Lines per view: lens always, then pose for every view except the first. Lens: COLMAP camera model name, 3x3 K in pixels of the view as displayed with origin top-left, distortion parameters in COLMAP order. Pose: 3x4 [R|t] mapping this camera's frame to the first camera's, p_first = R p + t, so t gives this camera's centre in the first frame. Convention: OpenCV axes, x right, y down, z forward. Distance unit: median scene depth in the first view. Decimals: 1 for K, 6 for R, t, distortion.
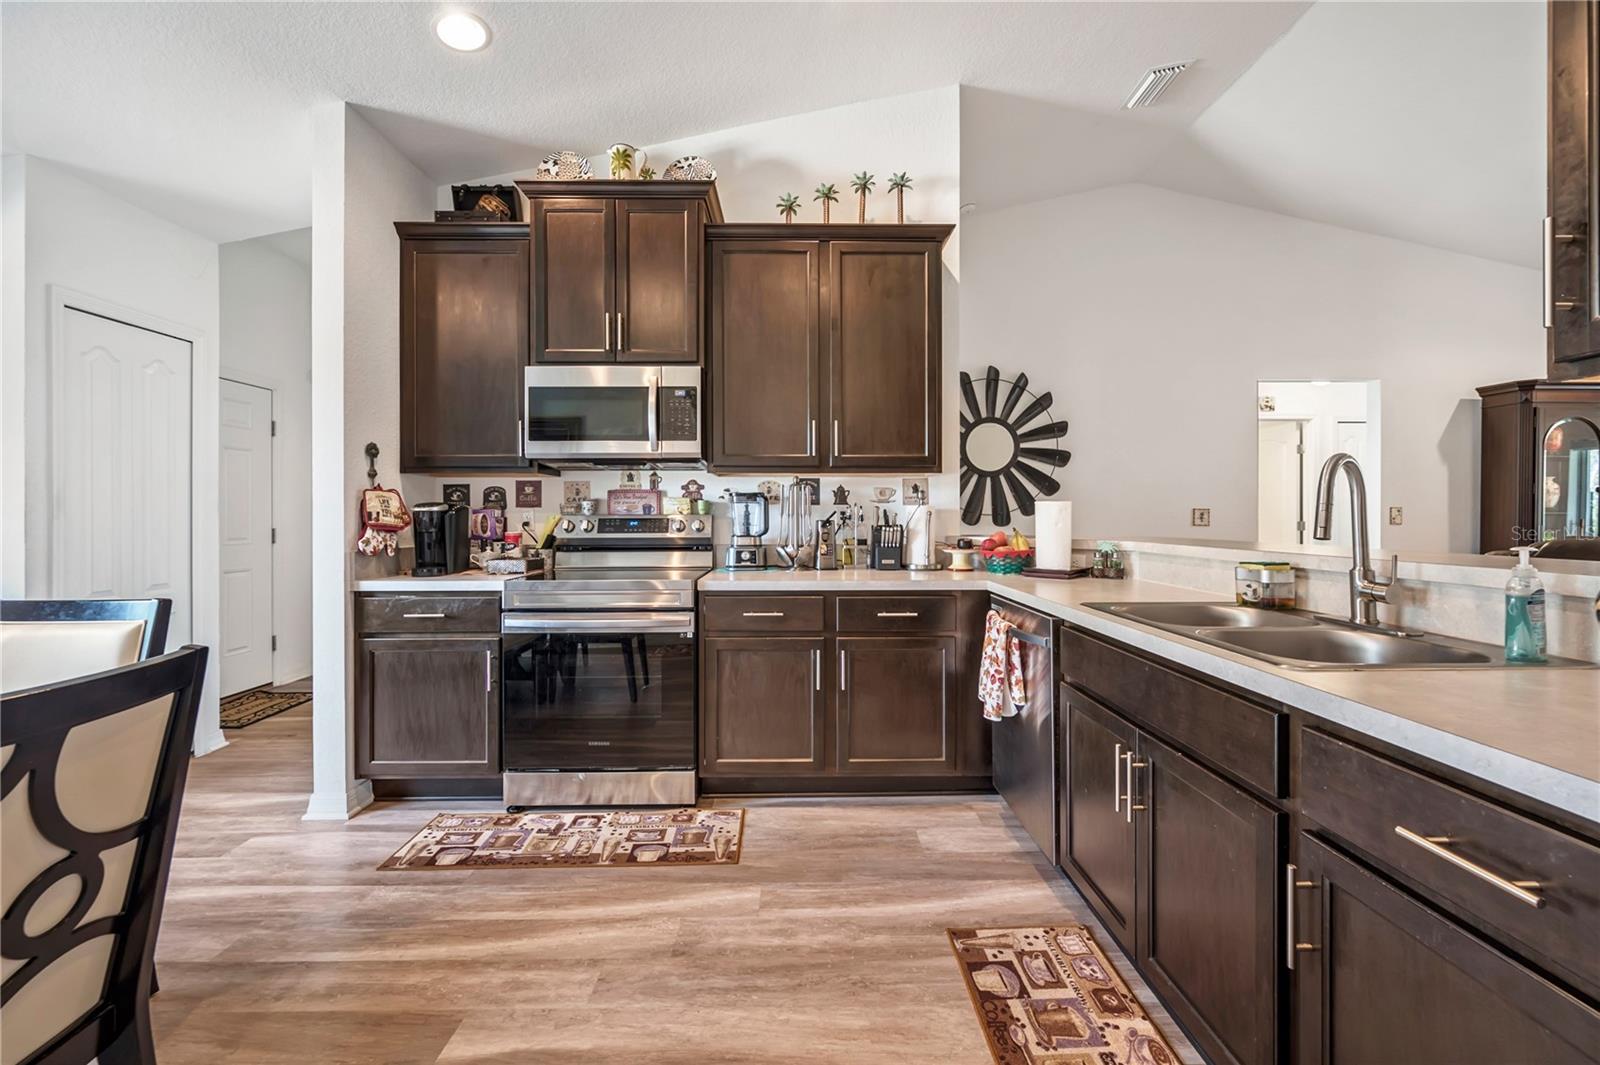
lens RADIAL K [[653.2, 0, 802.7], [0, 653.2, 515.1], [0, 0, 1]] dist [0.000104, -0.000104]
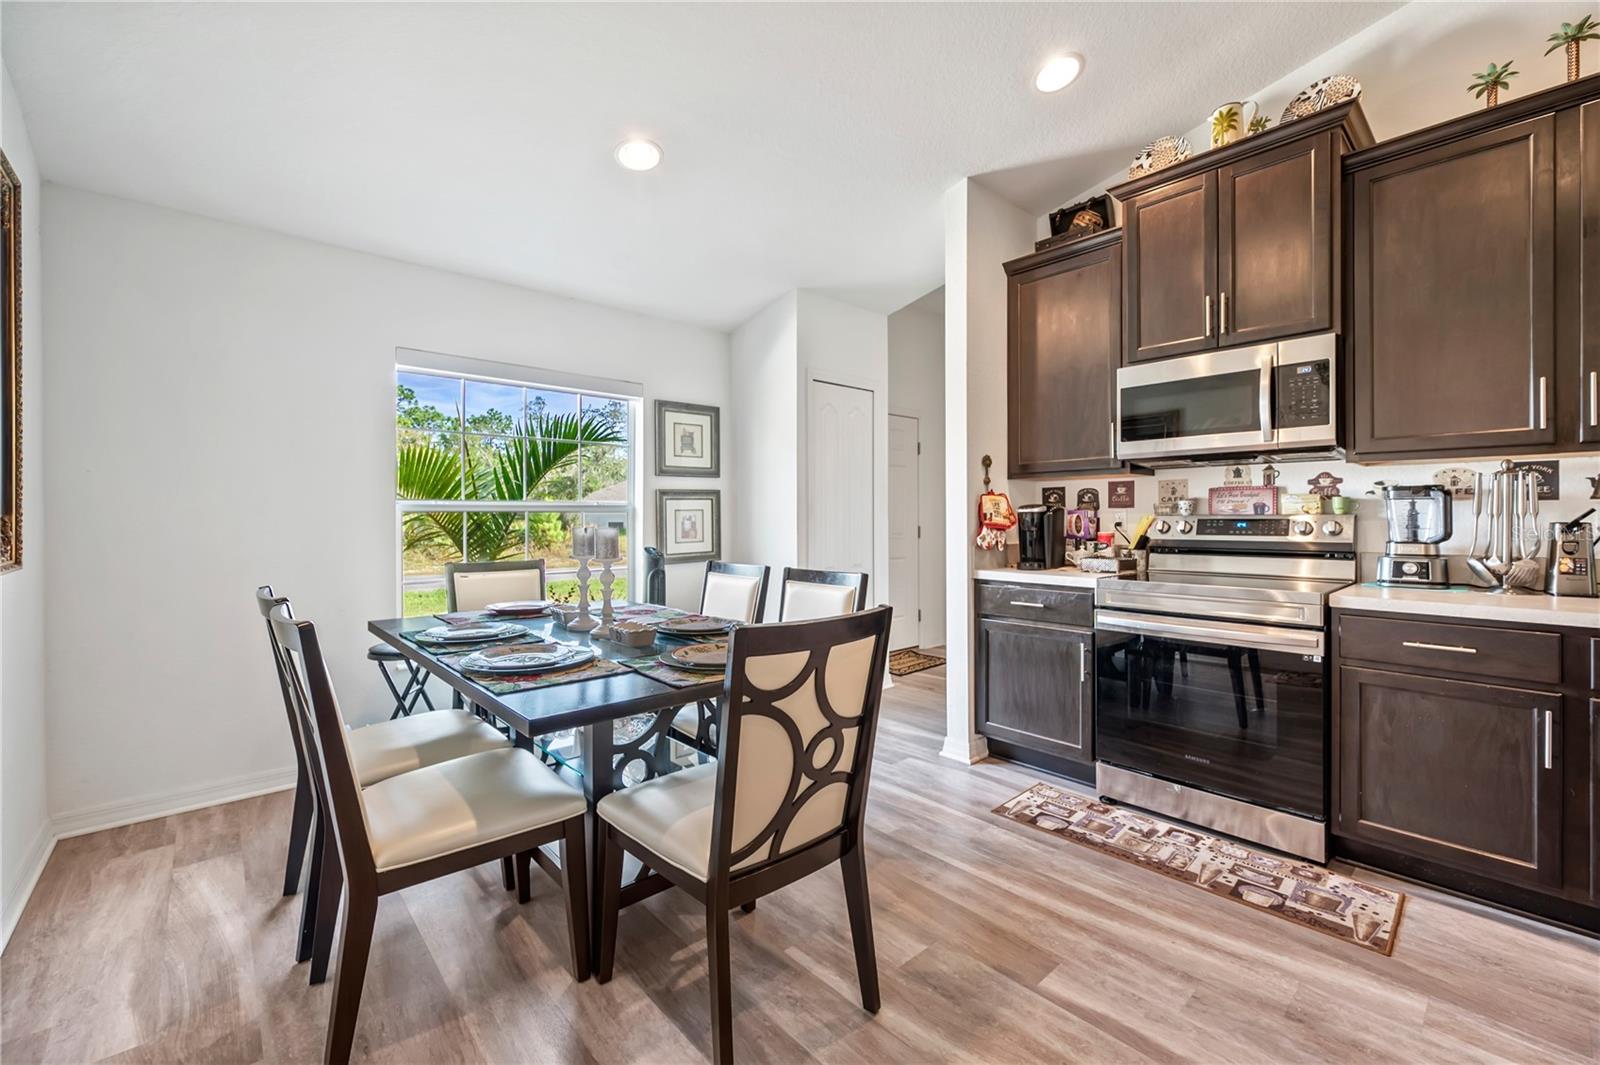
lens RADIAL K [[660.3, 0, 809.3], [0, 660.3, 518.3], [0, 0, 1]] dist [-0.000287, -0.000131]
pose [[0.666648, 0.001386, -0.745371, 0.021591], [0.001979, 0.999991, 0.003629, -0.000357], [0.745370, -0.003895, 0.666640, -0.042806]]
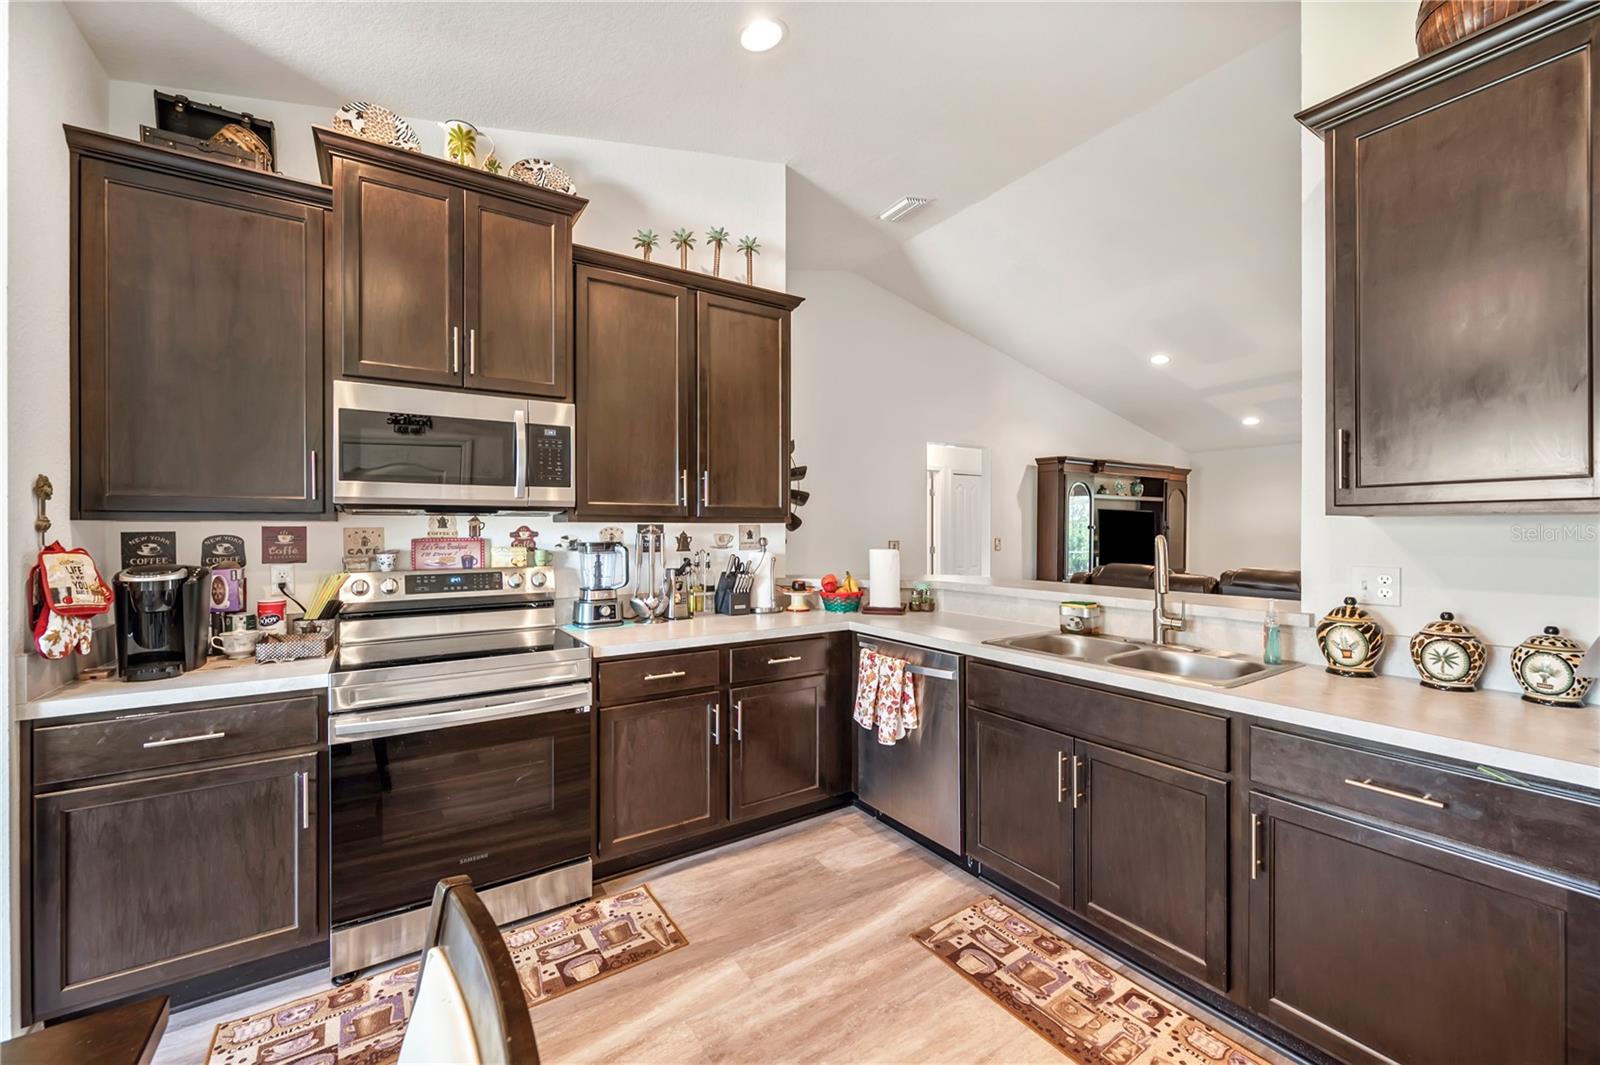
lens RADIAL K [[635.6, 0, 805.2], [0, 635.6, 531.0], [0, 0, 1]] dist [-0.000164, 0.000080]
pose [[0.844516, -0.001071, 0.535530, -0.363708], [0.000669, 0.999999, 0.000946, -0.056908], [-0.535531, -0.000441, 0.844516, 0.099693]]
